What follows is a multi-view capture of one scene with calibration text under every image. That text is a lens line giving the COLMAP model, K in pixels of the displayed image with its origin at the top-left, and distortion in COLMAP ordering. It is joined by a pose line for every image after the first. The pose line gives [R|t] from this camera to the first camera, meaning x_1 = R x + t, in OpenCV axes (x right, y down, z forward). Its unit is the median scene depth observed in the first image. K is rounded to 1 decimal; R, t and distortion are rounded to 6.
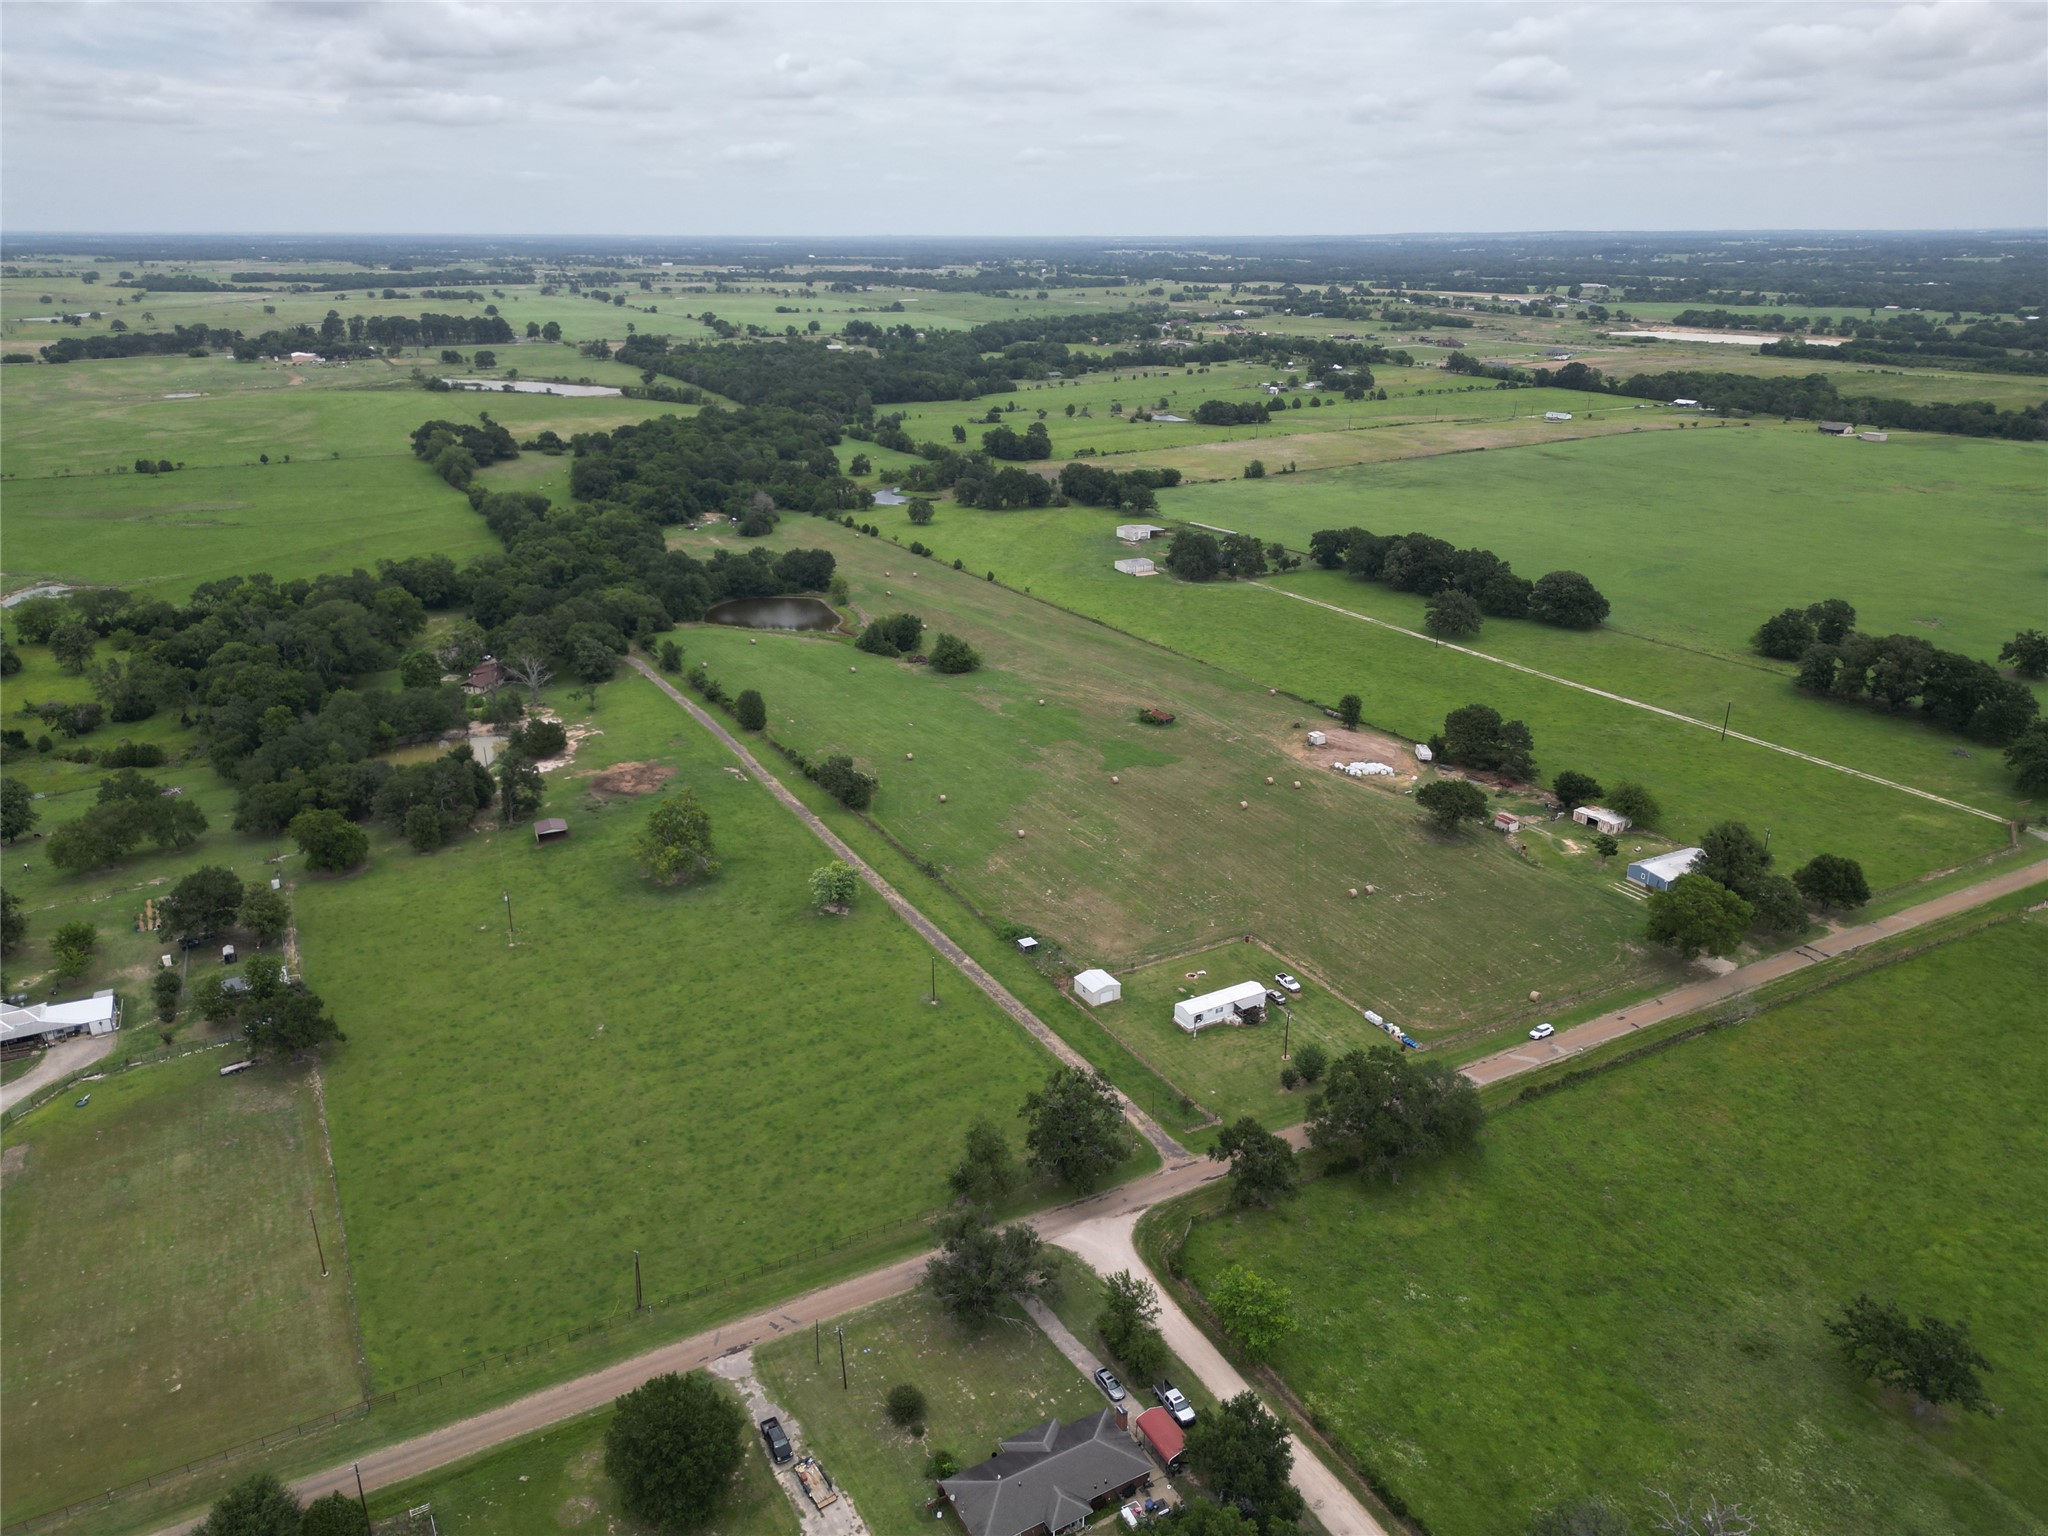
lens RADIAL K [[1429.3, 0, 1018.3], [0, 1429.3, 774.2], [0, 0, 1]] dist [0.075466, -0.069718]
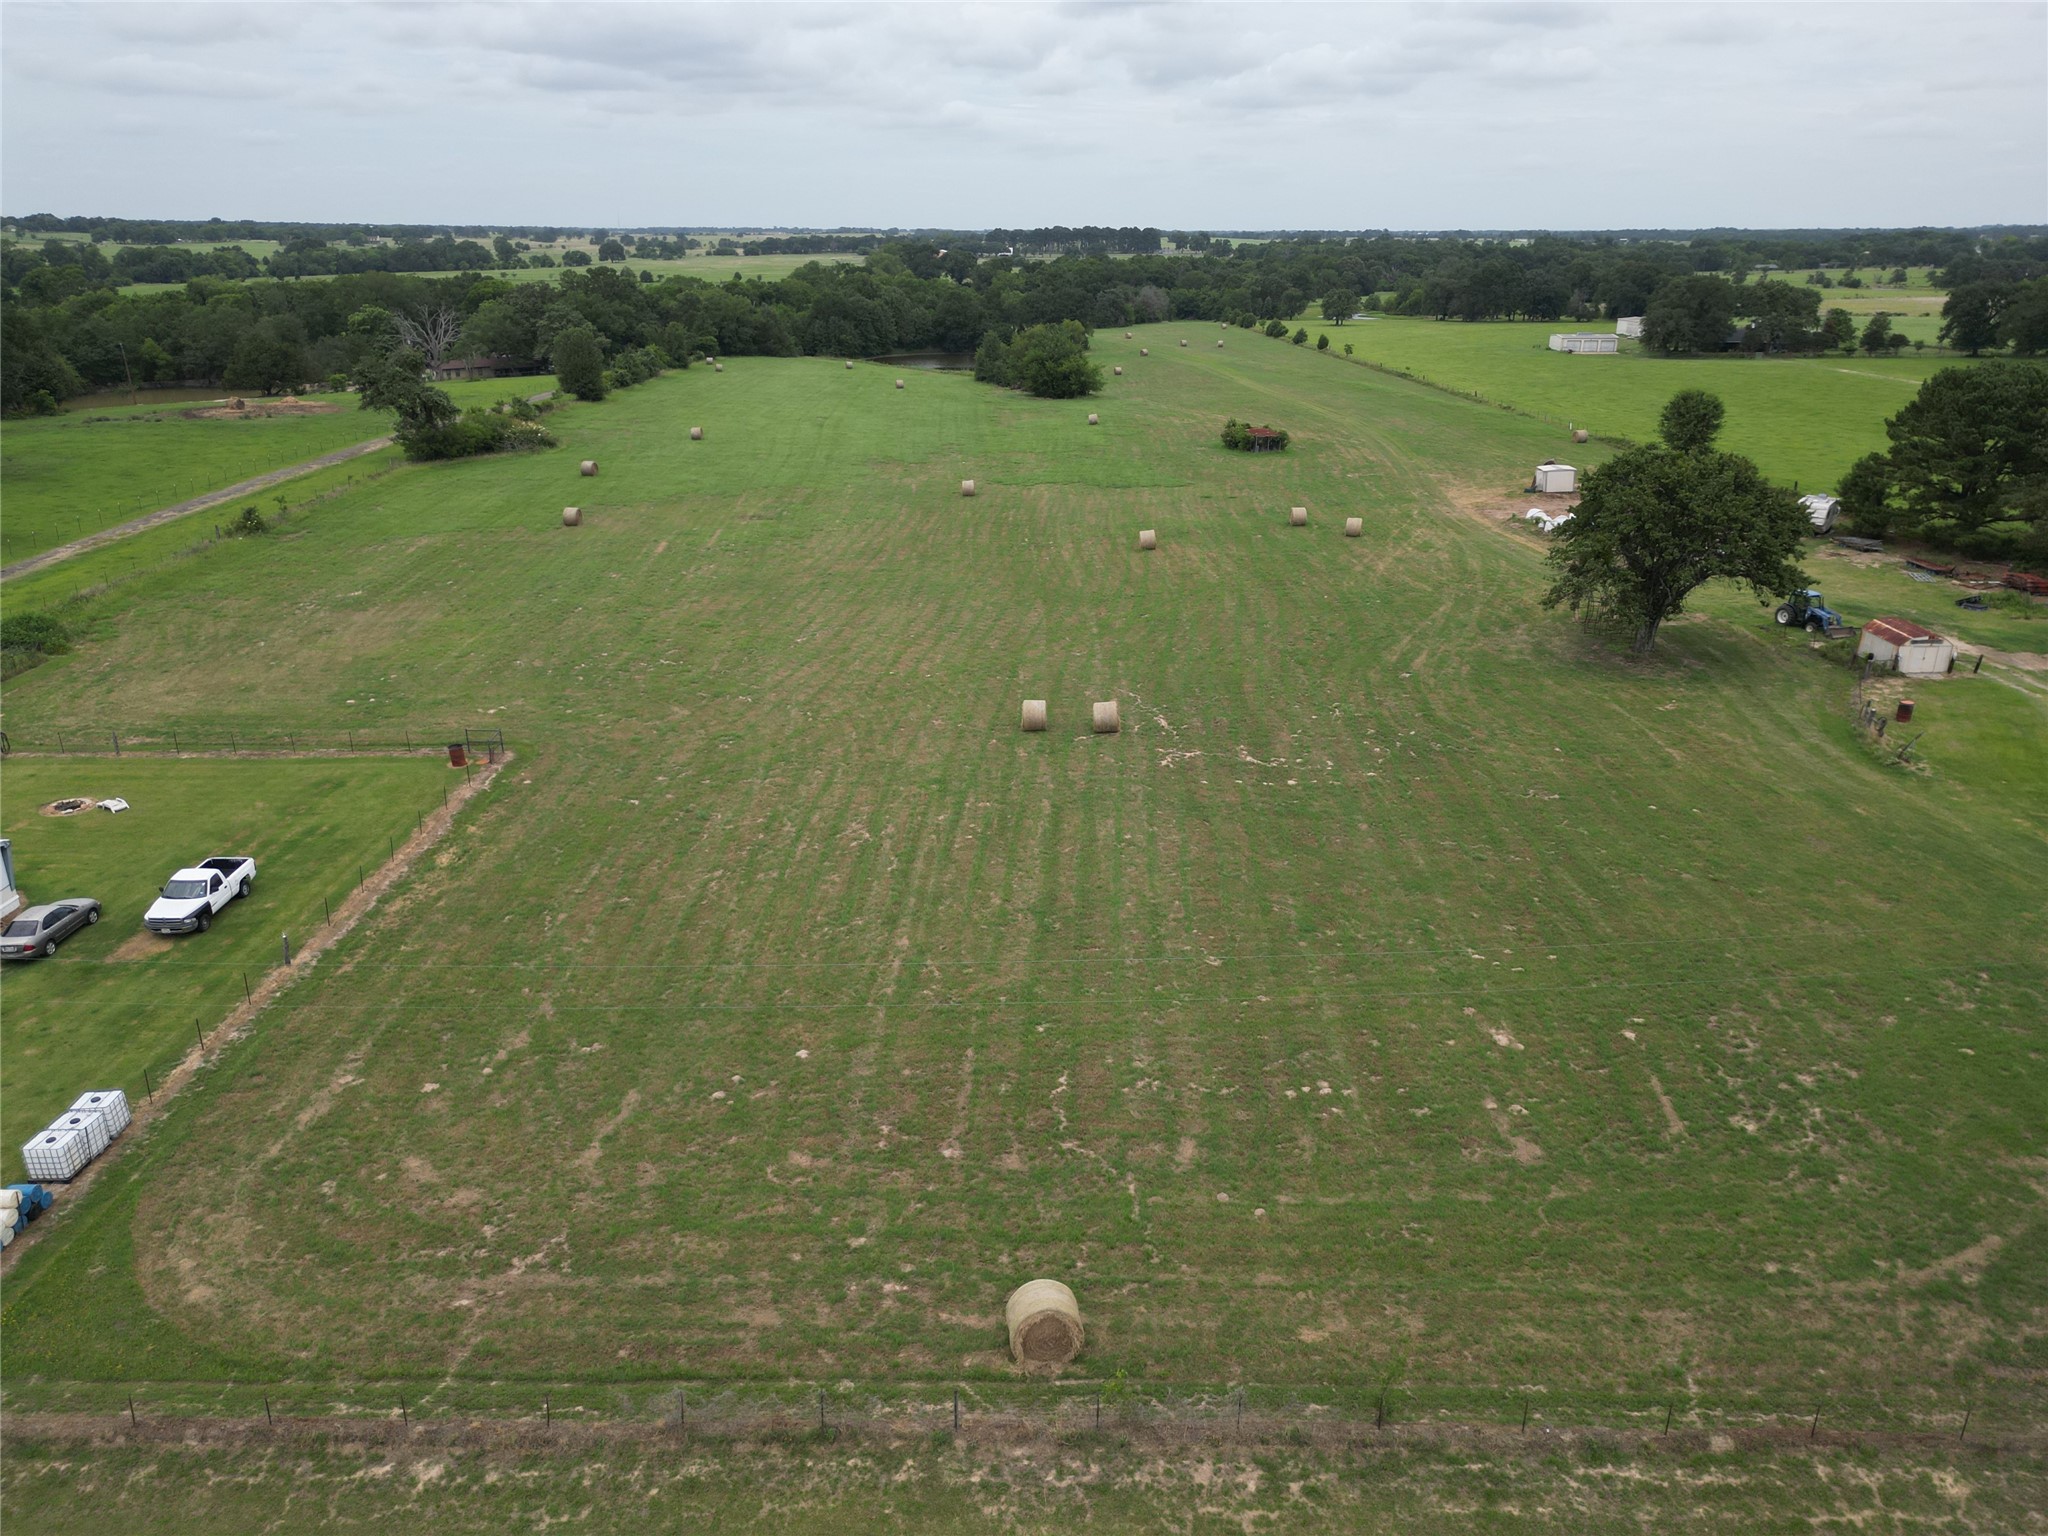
lens RADIAL K [[1434.9, 0, 1018.3], [0, 1434.9, 765.9], [0, 0, 1]] dist [0.071952, -0.066476]
pose [[0.872363, 0.175314, -0.456341, 0.151458], [-0.179318, 0.983171, 0.034914, 0.035466], [0.454782, 0.051373, 0.889120, 0.320815]]
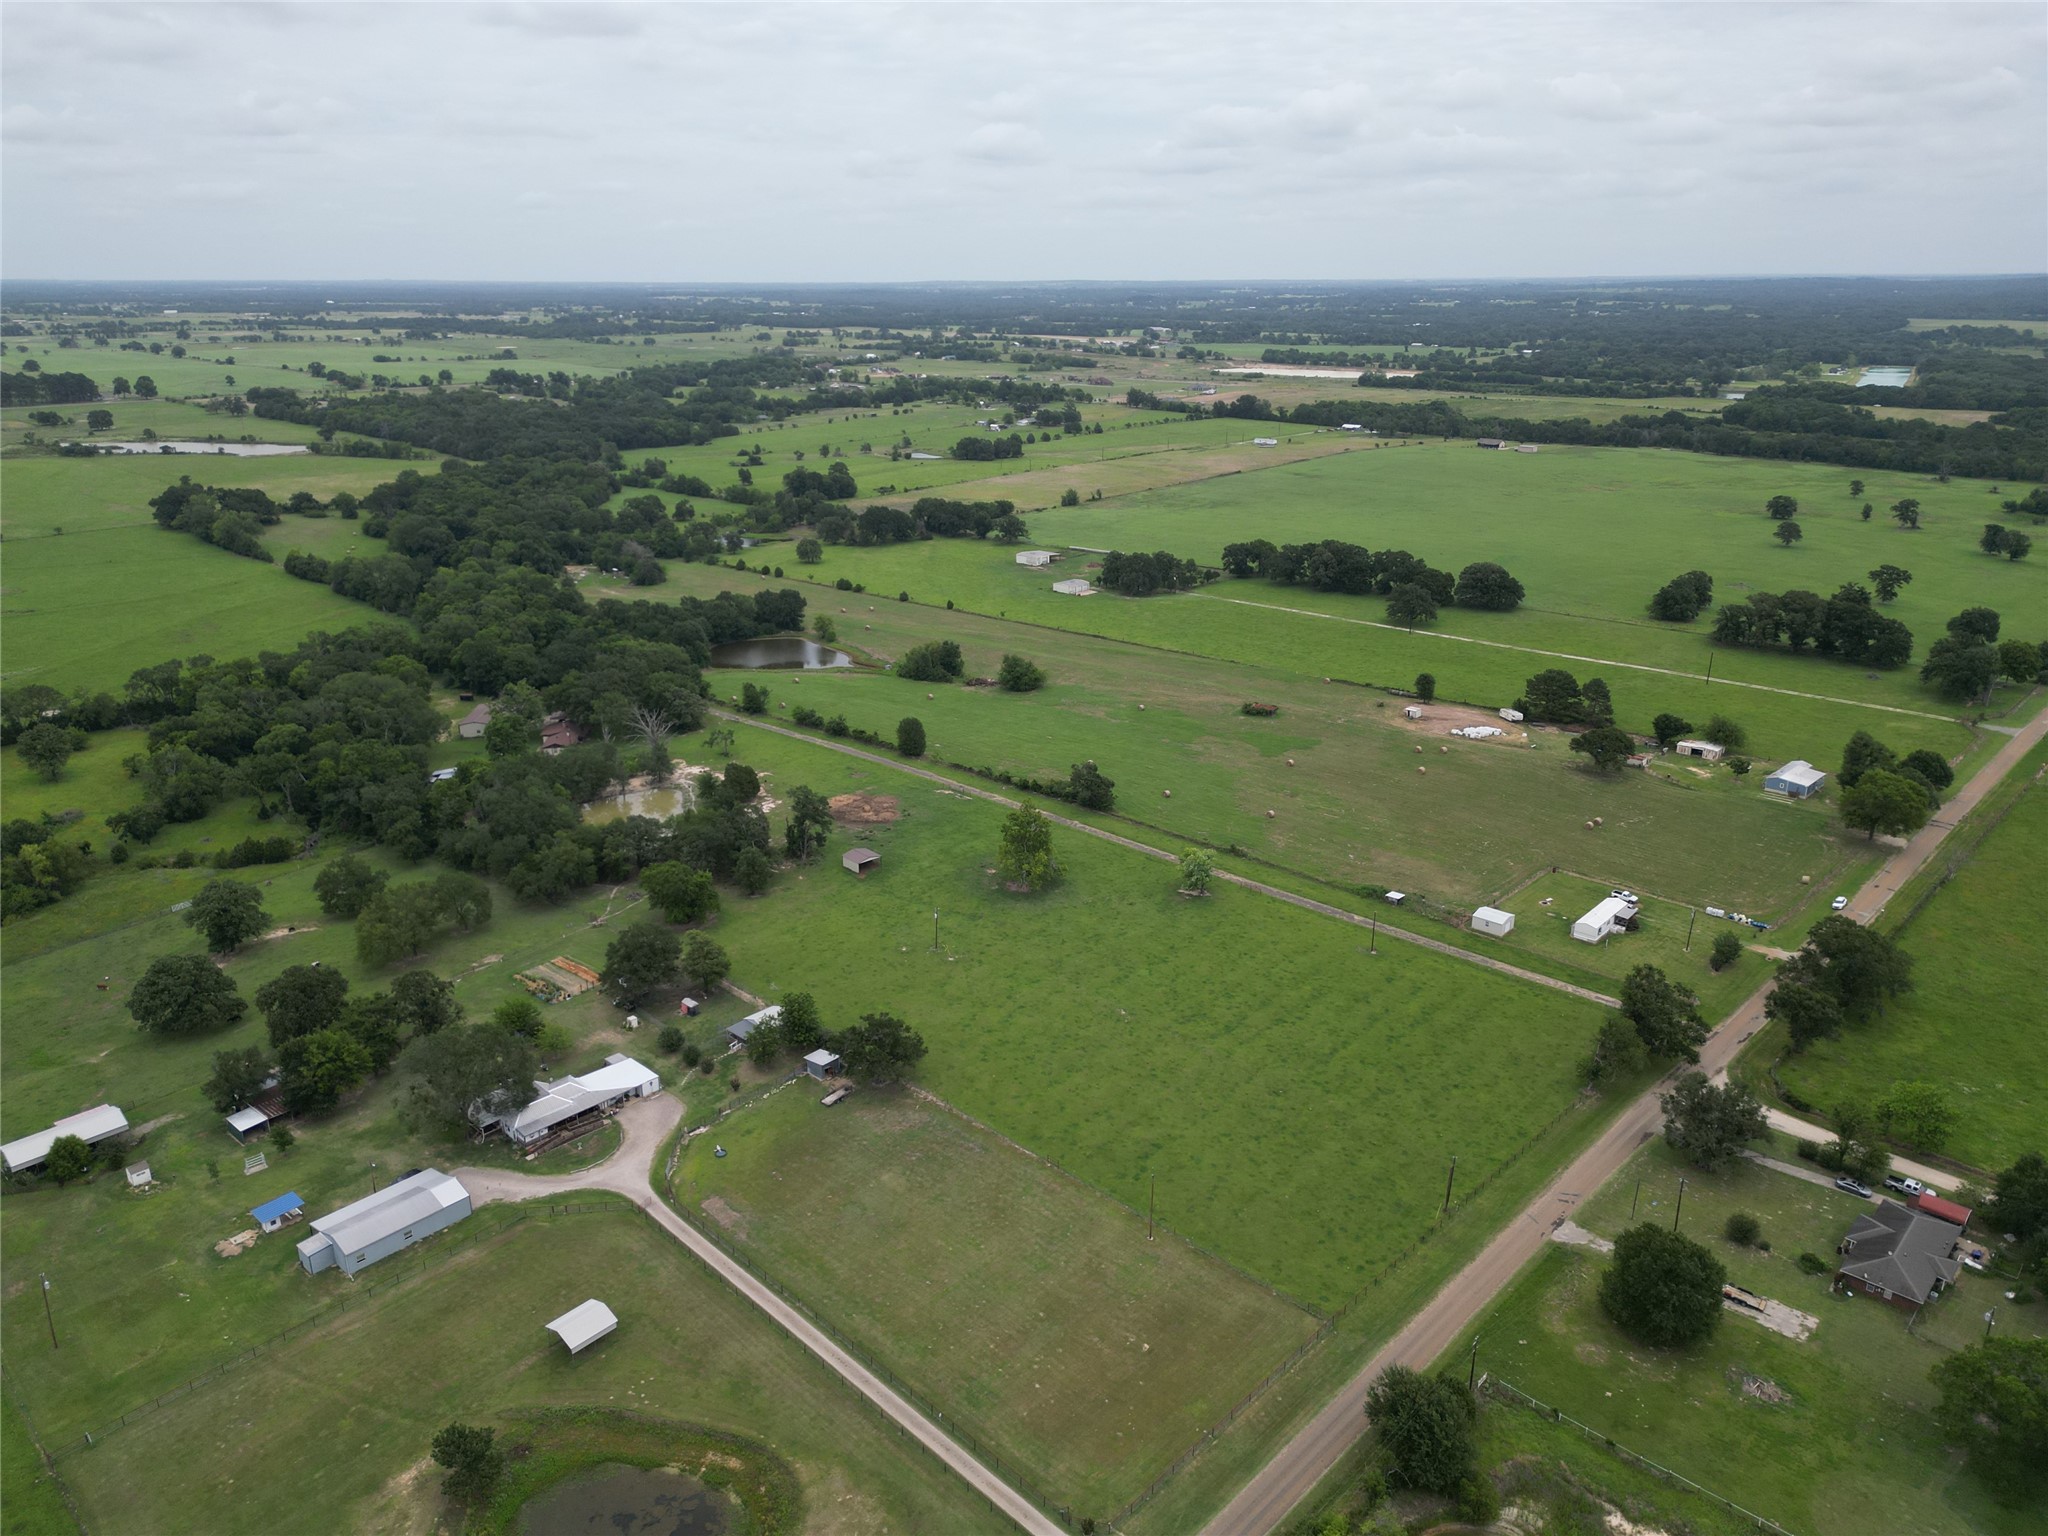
lens RADIAL K [[1429.3, 0, 1018.3], [0, 1429.3, 774.2], [0, 0, 1]] dist [0.075466, -0.069718]
pose [[0.951530, -0.102393, 0.290010, -0.234927], [0.110636, 0.993787, -0.012126, 0.001459], [-0.286967, 0.043624, 0.956947, -0.001267]]
